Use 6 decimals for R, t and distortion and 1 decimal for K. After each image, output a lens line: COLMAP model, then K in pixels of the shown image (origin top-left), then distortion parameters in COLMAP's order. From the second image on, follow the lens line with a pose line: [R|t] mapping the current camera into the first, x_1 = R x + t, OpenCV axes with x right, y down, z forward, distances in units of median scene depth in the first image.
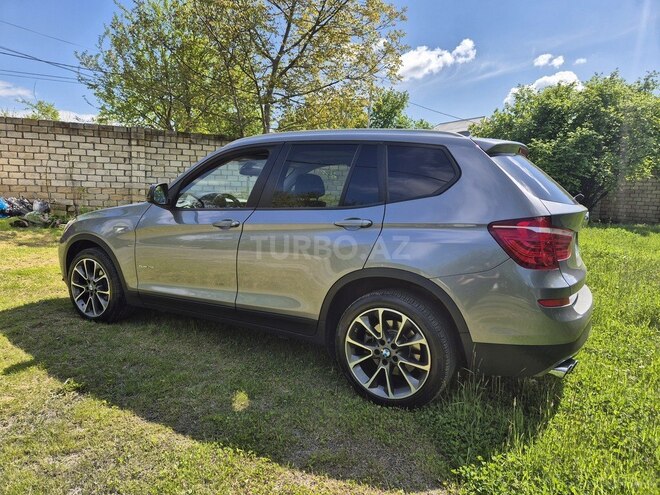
lens RADIAL K [[463.9, 0, 329.5], [0, 463.9, 244.8], [0, 0, 1]] dist [0.072704, -0.053135]
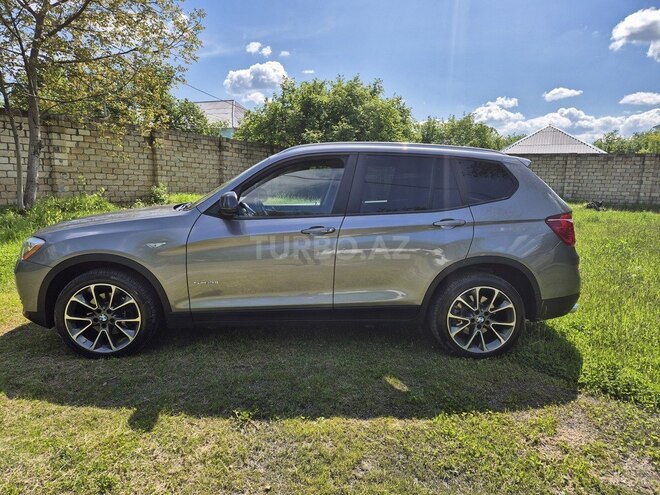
lens RADIAL K [[463.9, 0, 342.1], [0, 463.9, 245.6], [0, 0, 1]] dist [0.072704, -0.053135]
pose [[0.820870, -0.094442, 0.563252, -0.660344], [0.068214, 0.995386, 0.067486, -0.066709], [-0.567027, -0.016976, 0.823524, 0.094995]]
